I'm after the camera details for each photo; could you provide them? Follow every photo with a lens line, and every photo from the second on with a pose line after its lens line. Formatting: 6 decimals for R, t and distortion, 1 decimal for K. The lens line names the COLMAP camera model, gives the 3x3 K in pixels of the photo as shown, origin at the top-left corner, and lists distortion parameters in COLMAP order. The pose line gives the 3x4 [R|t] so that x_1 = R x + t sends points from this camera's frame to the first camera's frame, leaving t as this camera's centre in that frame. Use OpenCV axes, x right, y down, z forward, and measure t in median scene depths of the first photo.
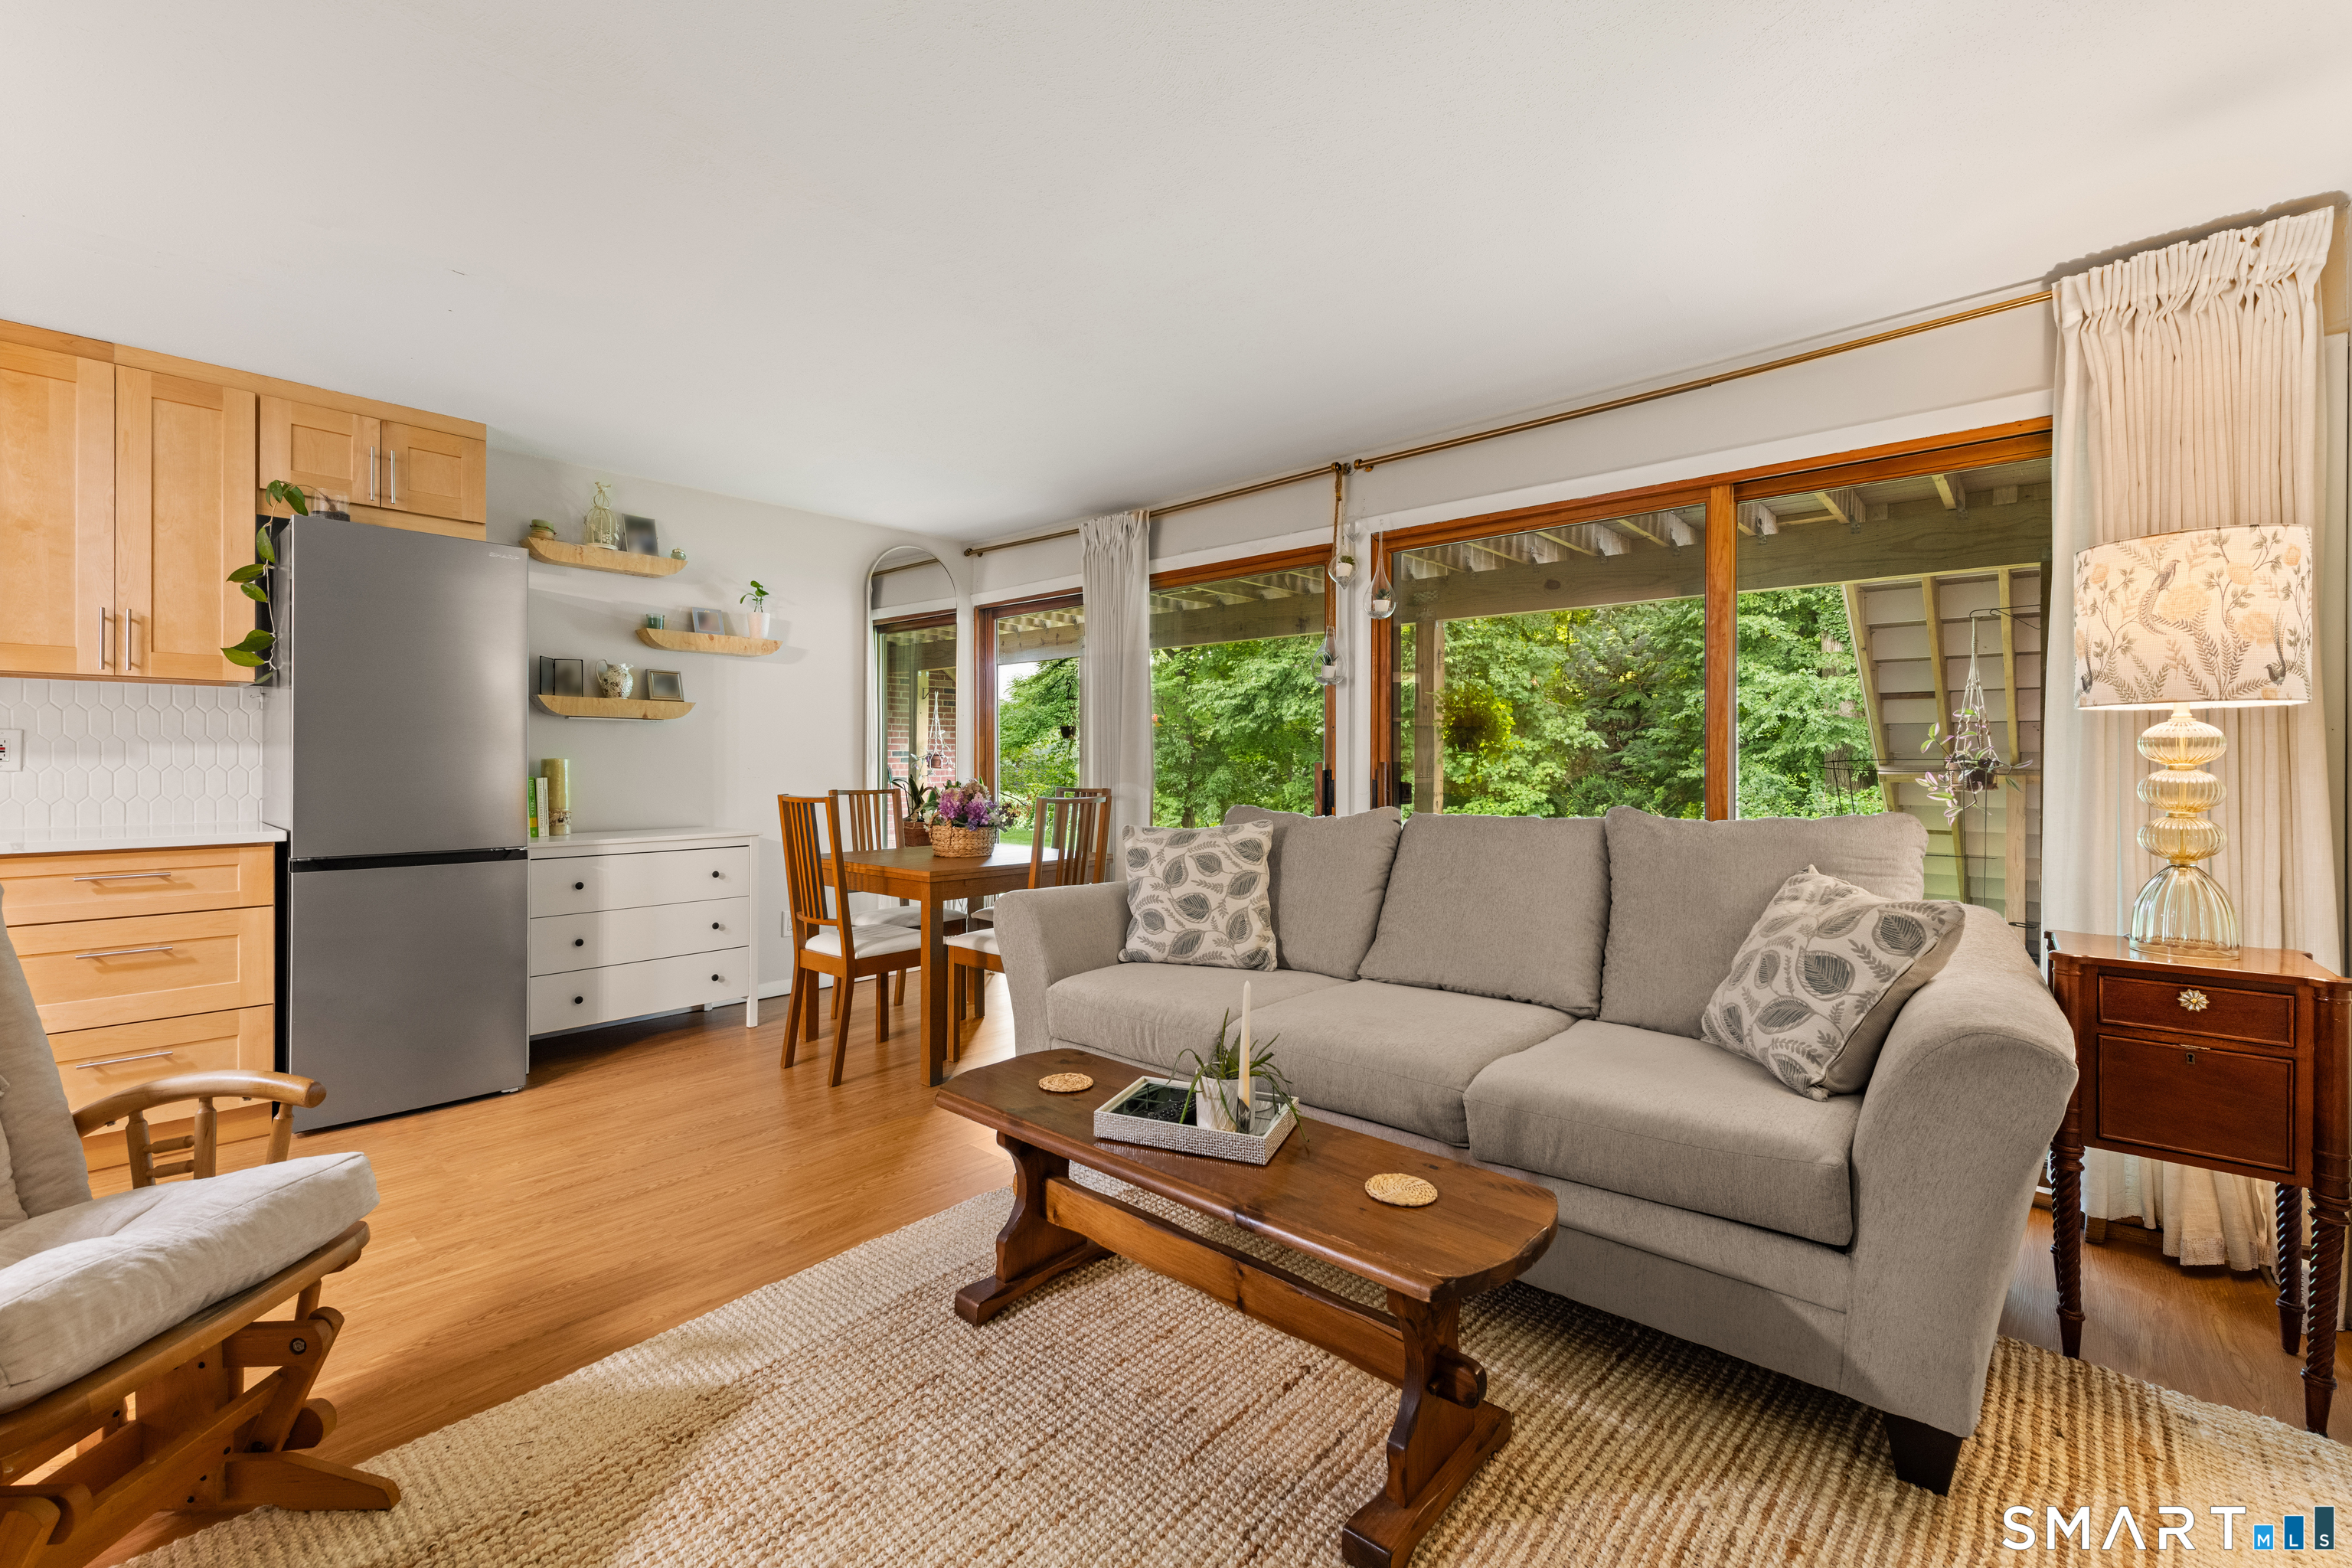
lens RADIAL K [[974.2, 0, 1174.4], [0, 974.2, 766.4], [0, 0, 1]] dist [0.012712, -0.003684]
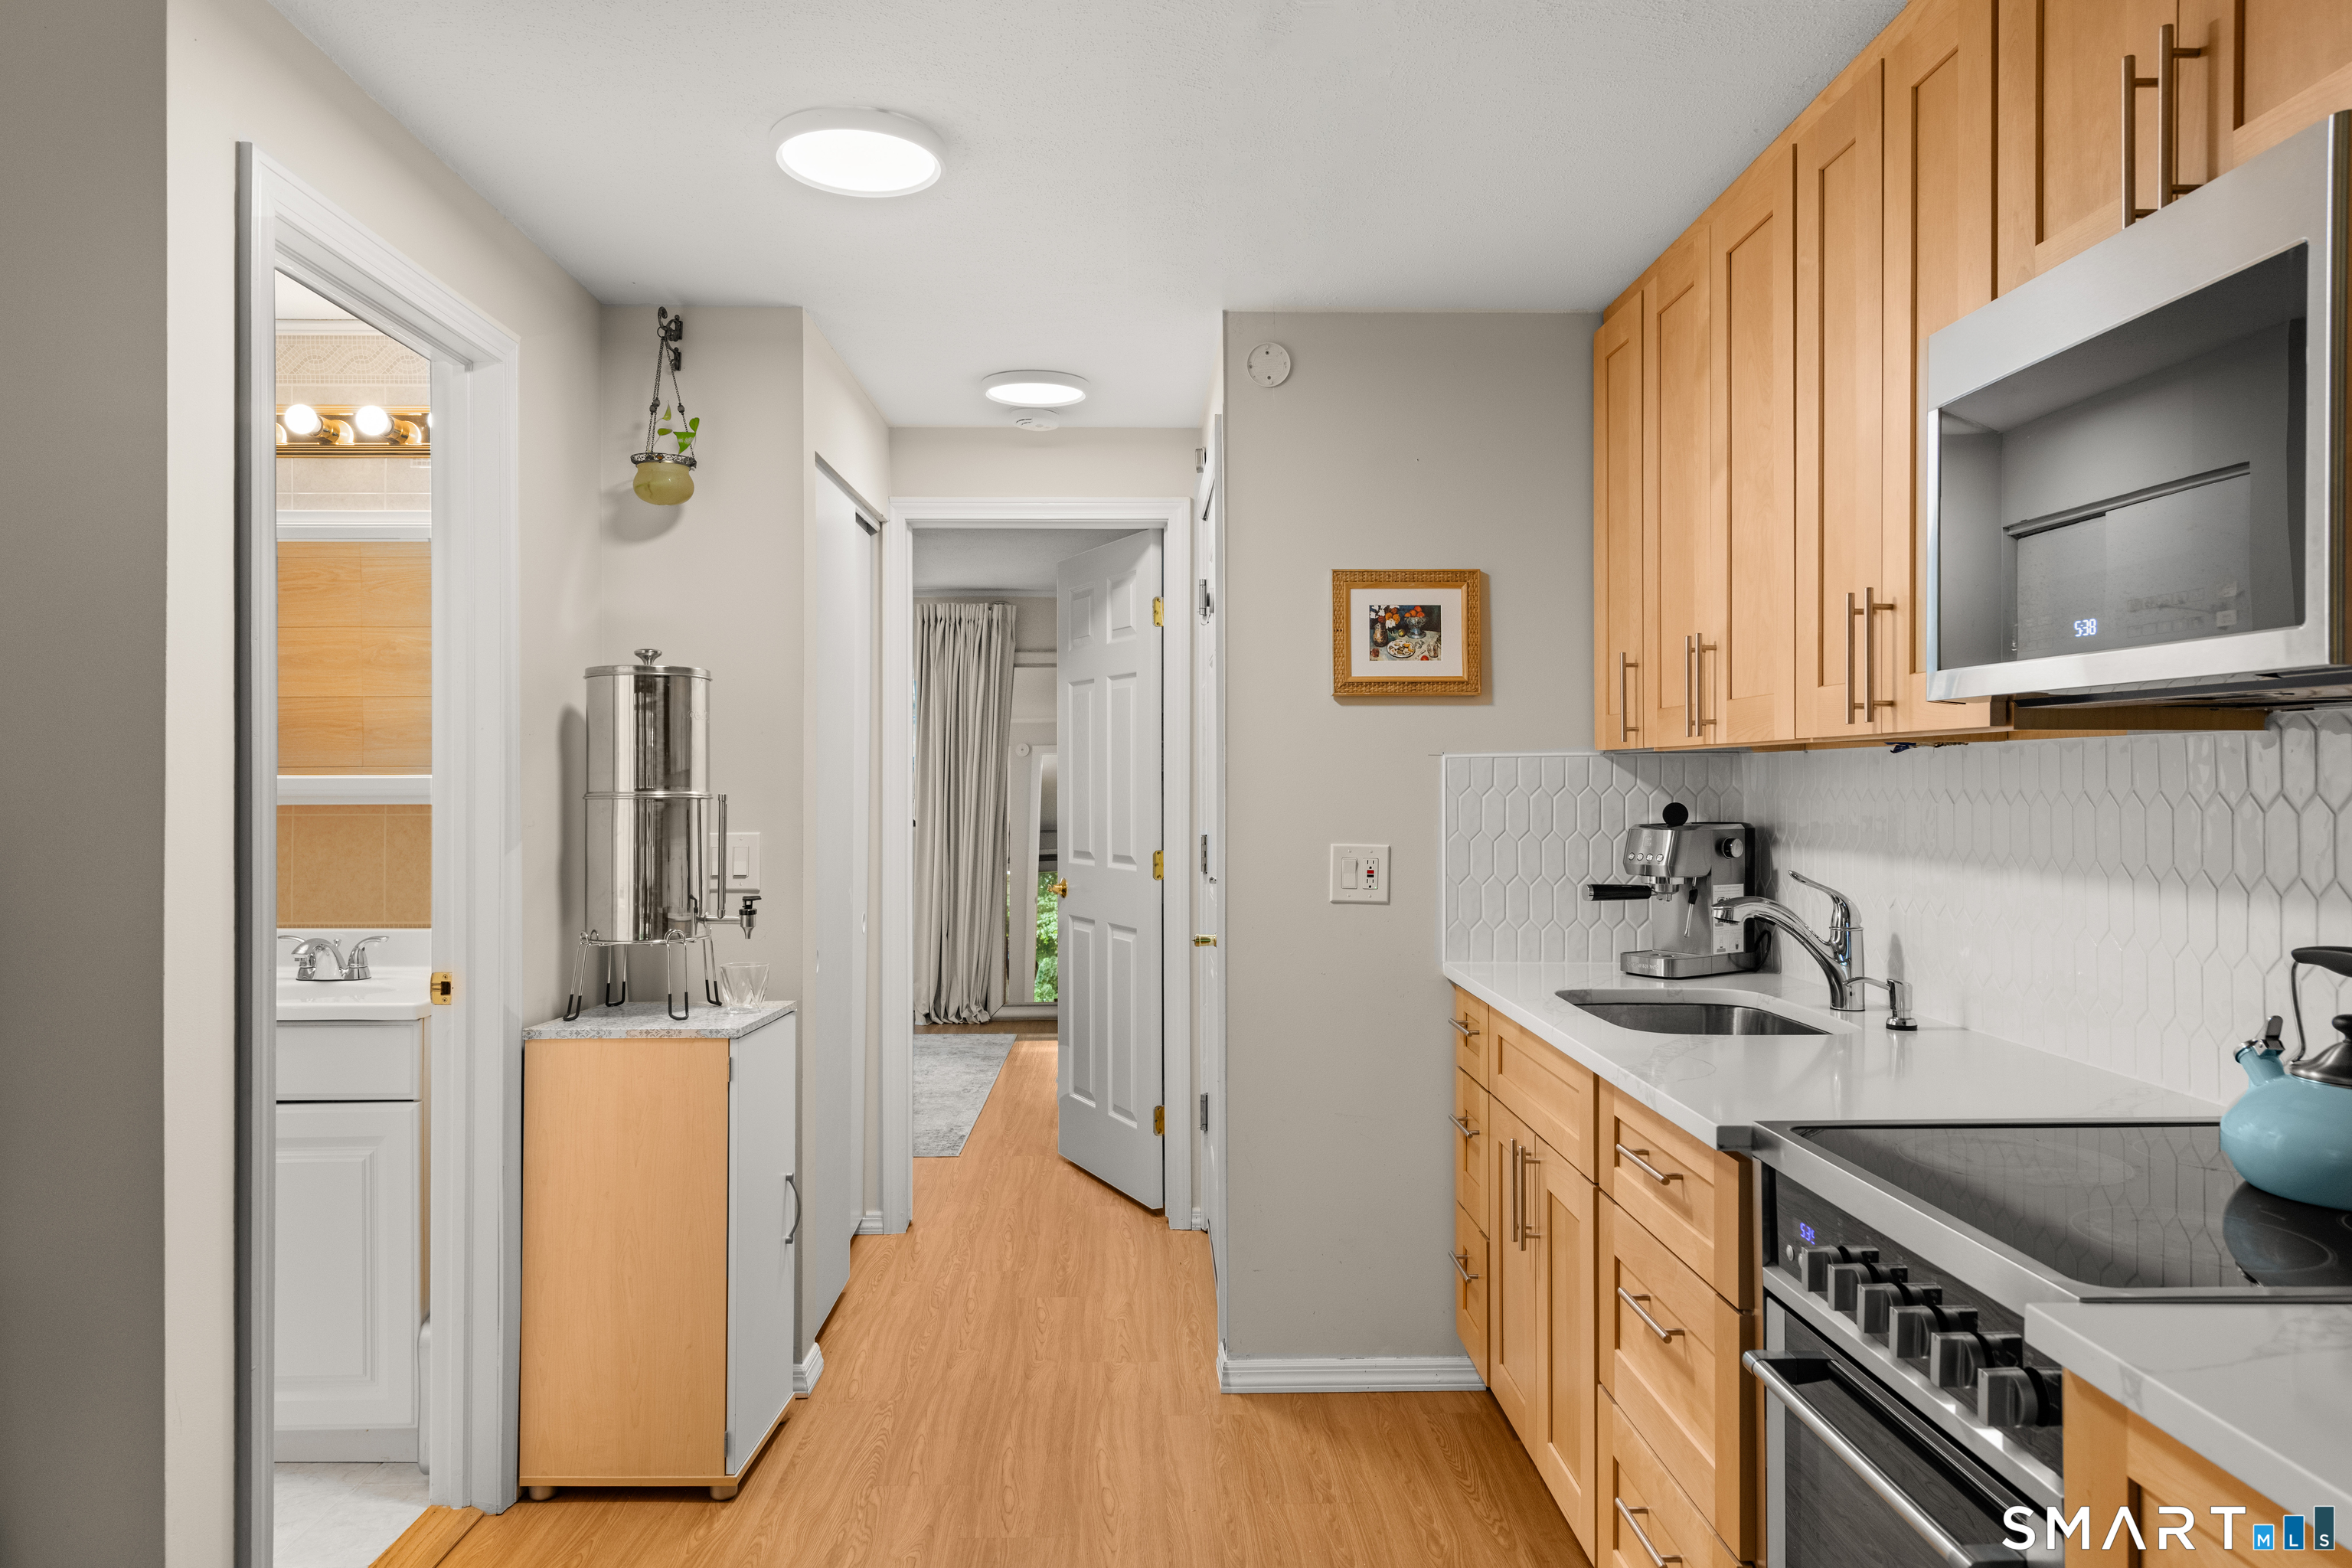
lens RADIAL K [[1510.8, 0, 1168.5], [0, 1510.8, 777.5], [0, 0, 1]] dist [0.031056, -0.026734]
pose [[-0.729063, -0.003513, -0.684438, -0.601336], [-0.006776, 0.999975, 0.002086, -0.067784], [0.684413, 0.006159, -0.729068, 0.949148]]
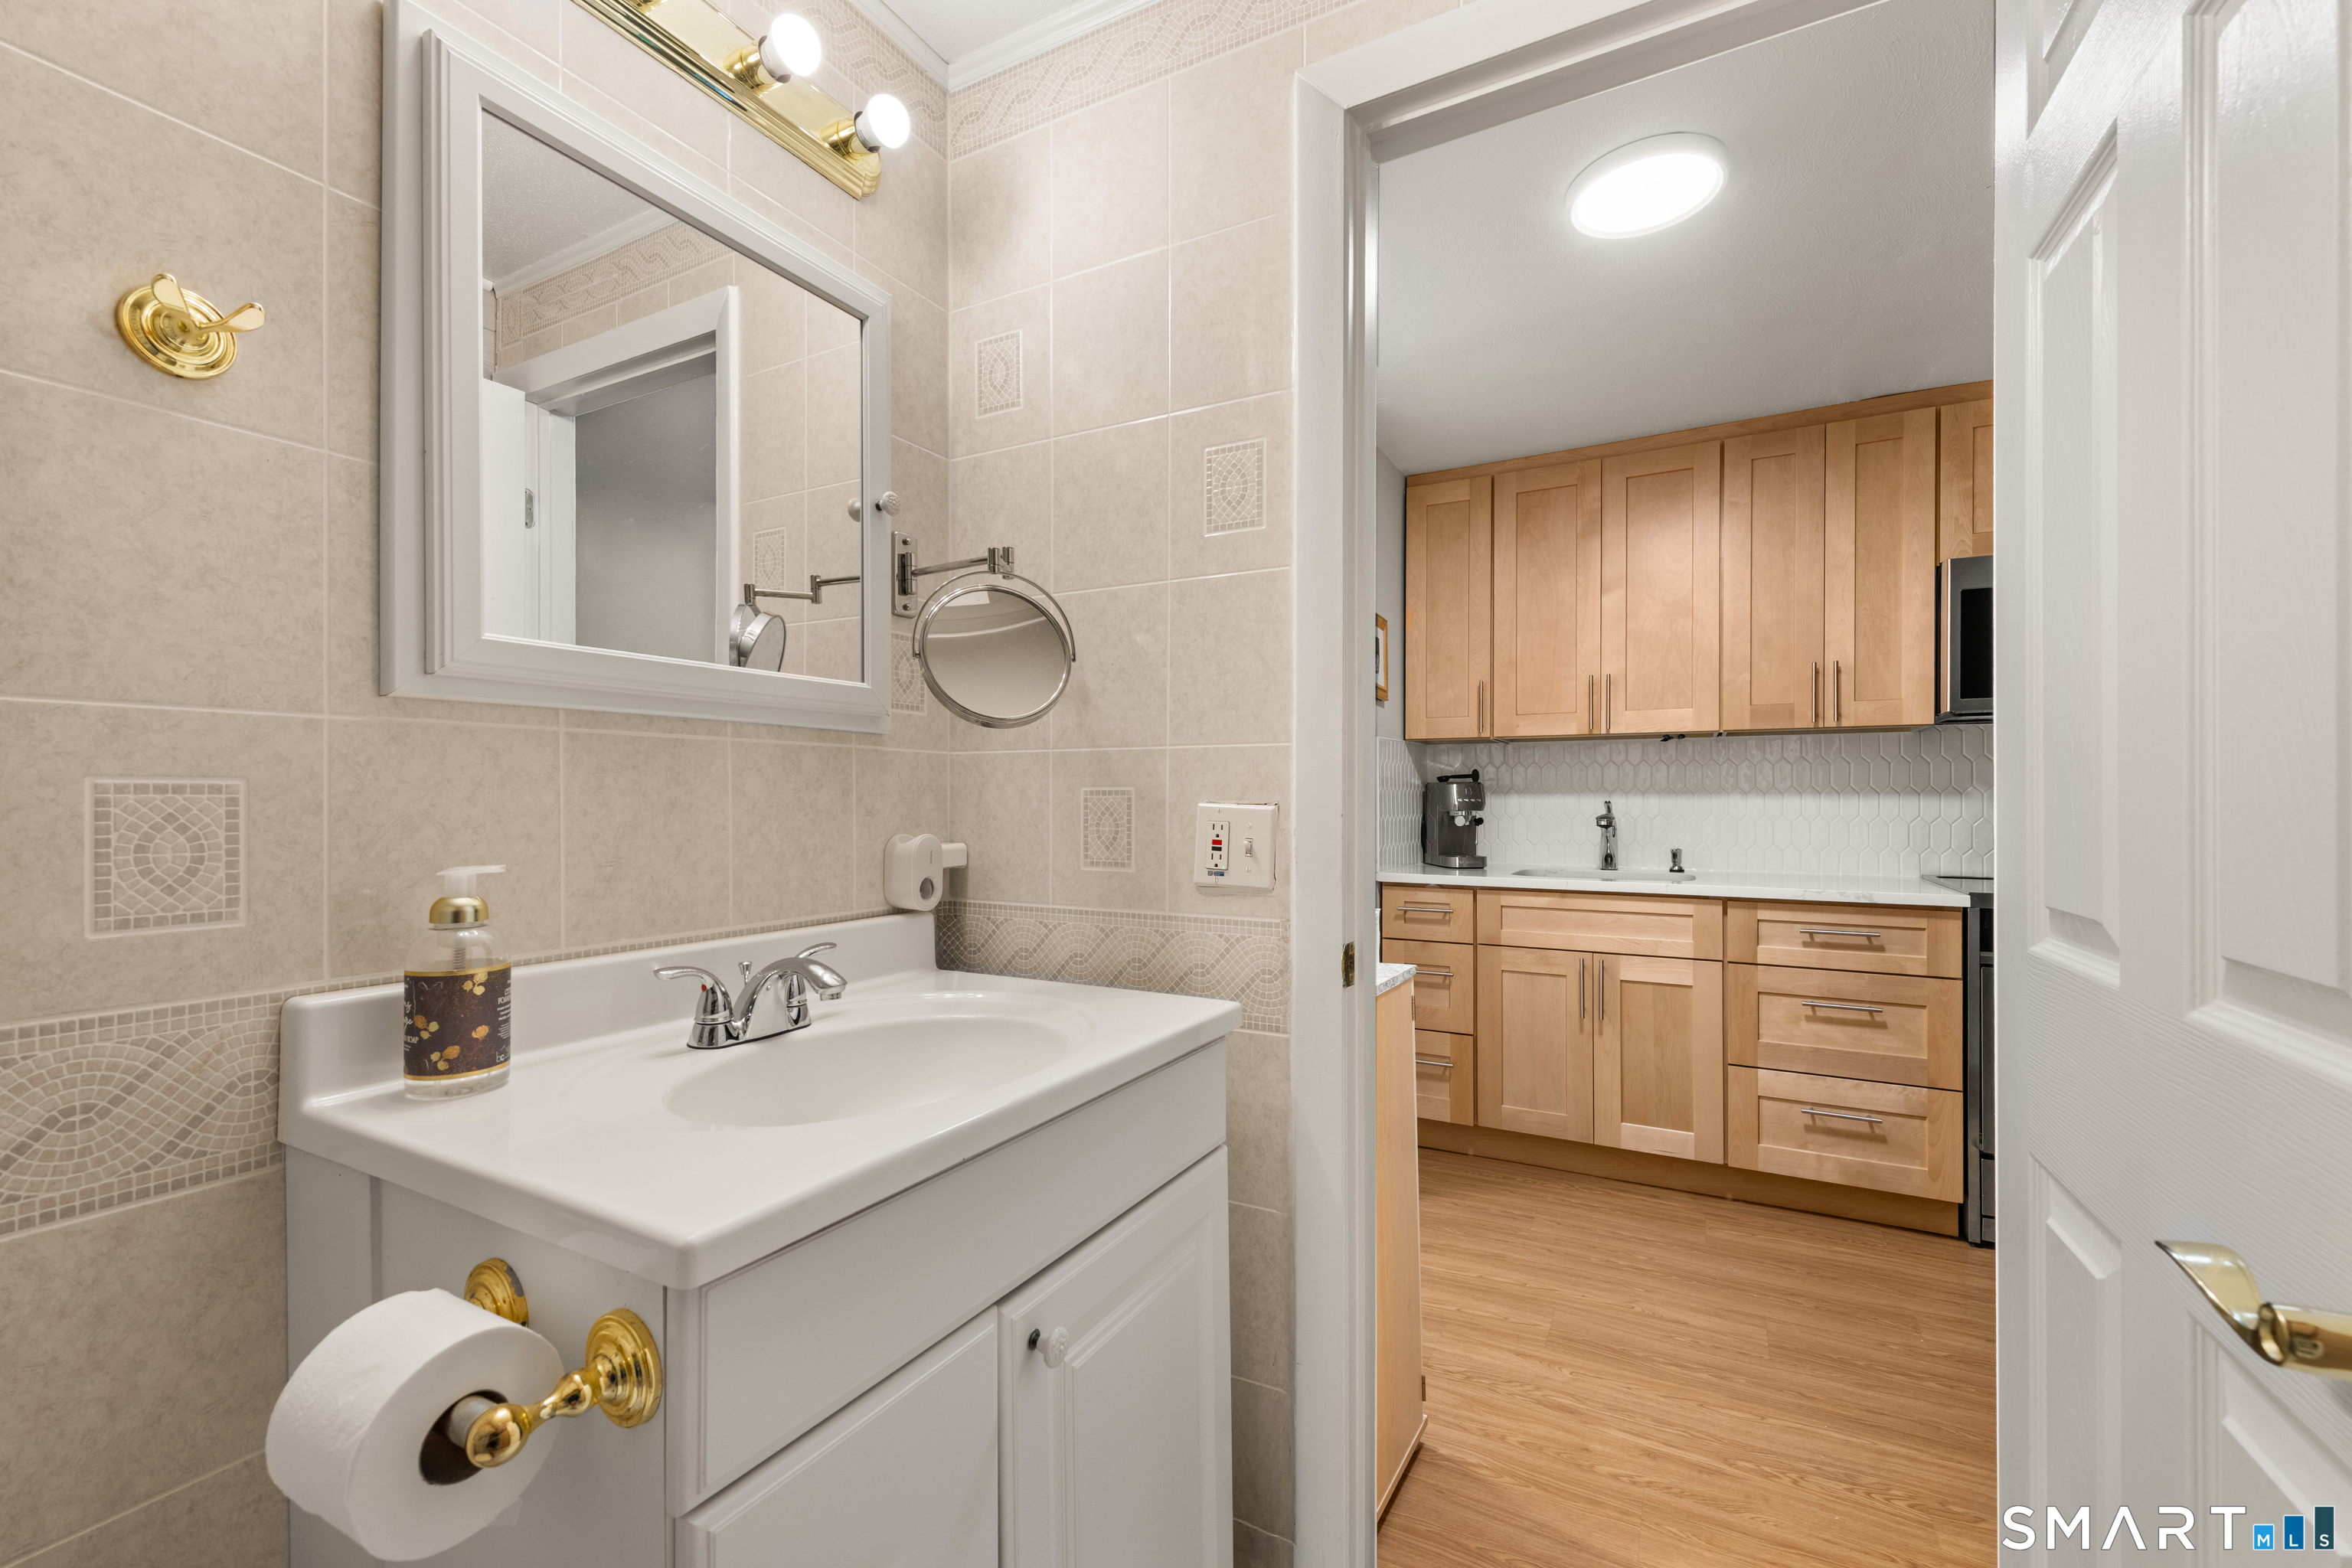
lens RADIAL K [[974.2, 0, 1171.4], [0, 974.2, 796.5], [0, 0, 1]] dist [0.012712, -0.003684]
pose [[0.234686, -0.003756, -0.972064, -0.502900], [-0.007839, 0.999953, -0.005757, -0.008075], [0.972040, 0.008972, 0.234646, -0.200402]]
